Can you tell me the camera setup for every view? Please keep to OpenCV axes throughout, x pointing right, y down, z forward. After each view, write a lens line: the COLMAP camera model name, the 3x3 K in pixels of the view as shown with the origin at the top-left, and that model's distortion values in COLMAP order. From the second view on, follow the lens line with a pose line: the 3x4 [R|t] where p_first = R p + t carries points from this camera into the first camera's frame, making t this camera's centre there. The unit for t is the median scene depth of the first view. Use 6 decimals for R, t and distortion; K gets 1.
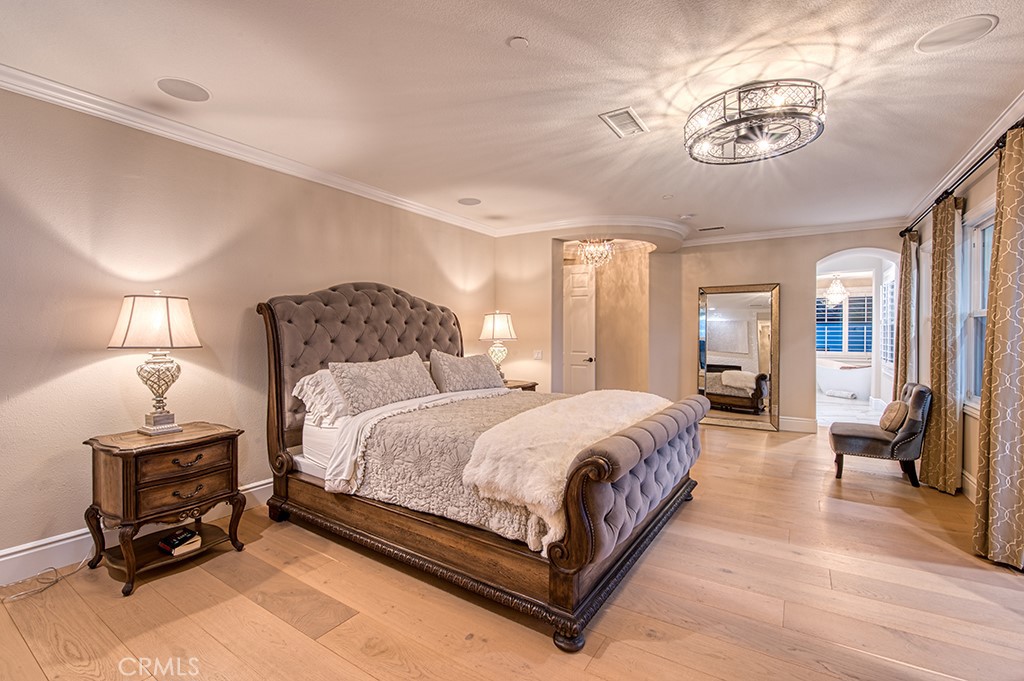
lens RADIAL K [[426.6, 0, 511.8], [0, 426.6, 335.6], [0, 0, 1]] dist [0.000038, -0.000931]
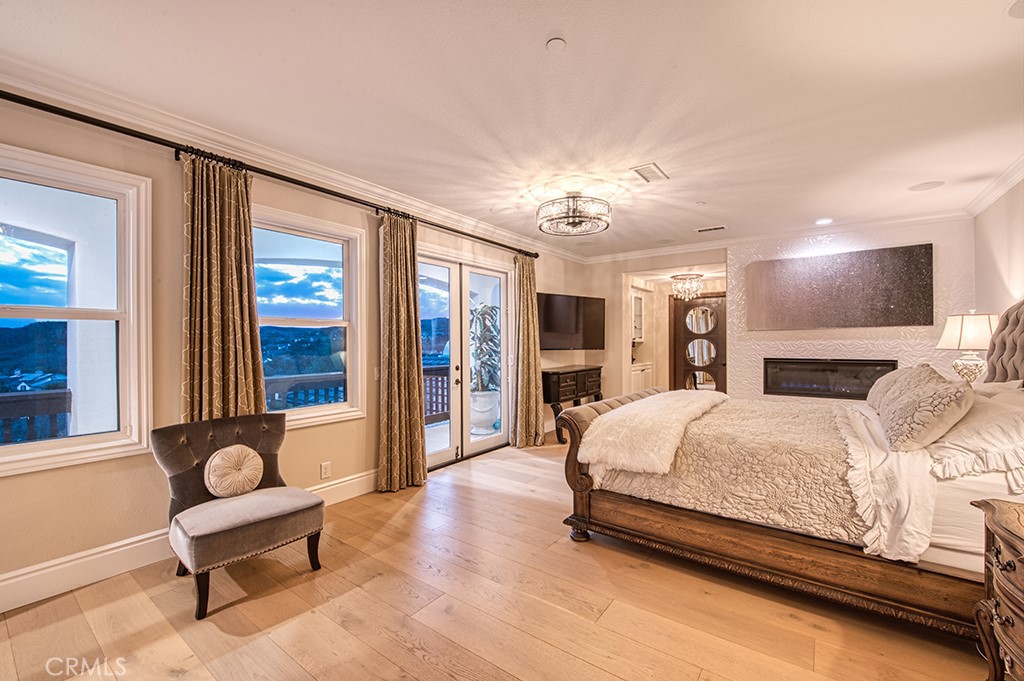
lens RADIAL K [[426.6, 0, 513.5], [0, 426.6, 342.9], [0, 0, 1]] dist [0.000038, -0.000931]
pose [[-0.998891, 0.006957, 0.046559, 0.652613], [0.007535, 0.999897, 0.012238, -0.019687], [-0.046469, 0.012575, -0.998841, 2.430452]]
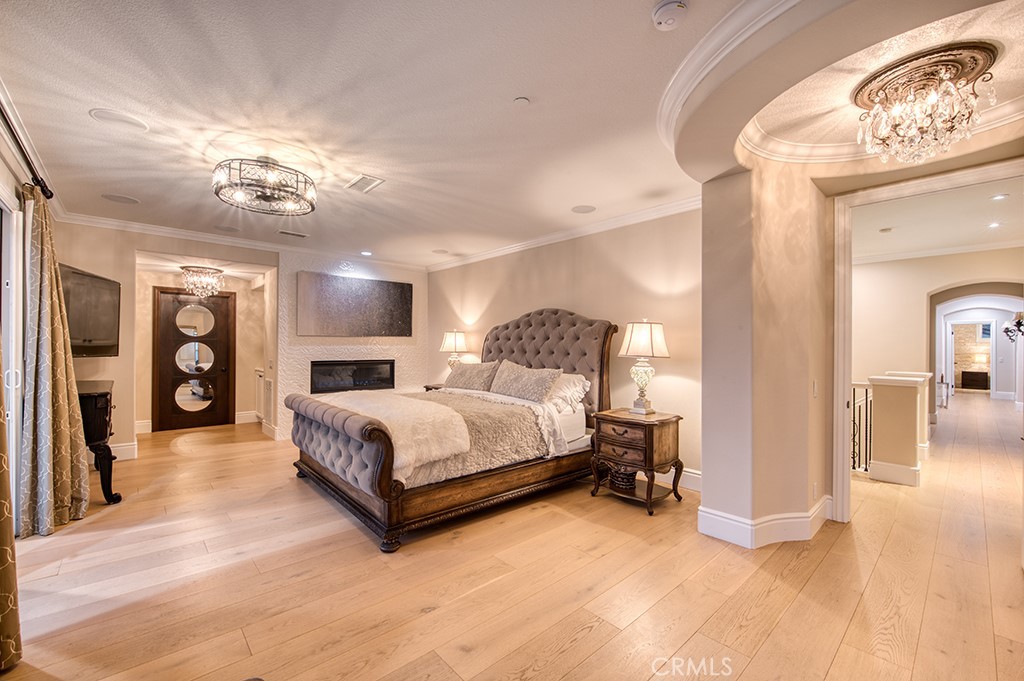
lens RADIAL K [[426.6, 0, 505.7], [0, 426.6, 344.7], [0, 0, 1]] dist [0.000038, -0.000931]
pose [[-0.250034, -0.002739, -0.968233, 1.506402], [-0.015237, 0.999883, 0.001106, -0.018115], [0.968117, 0.015030, -0.250047, 1.866440]]
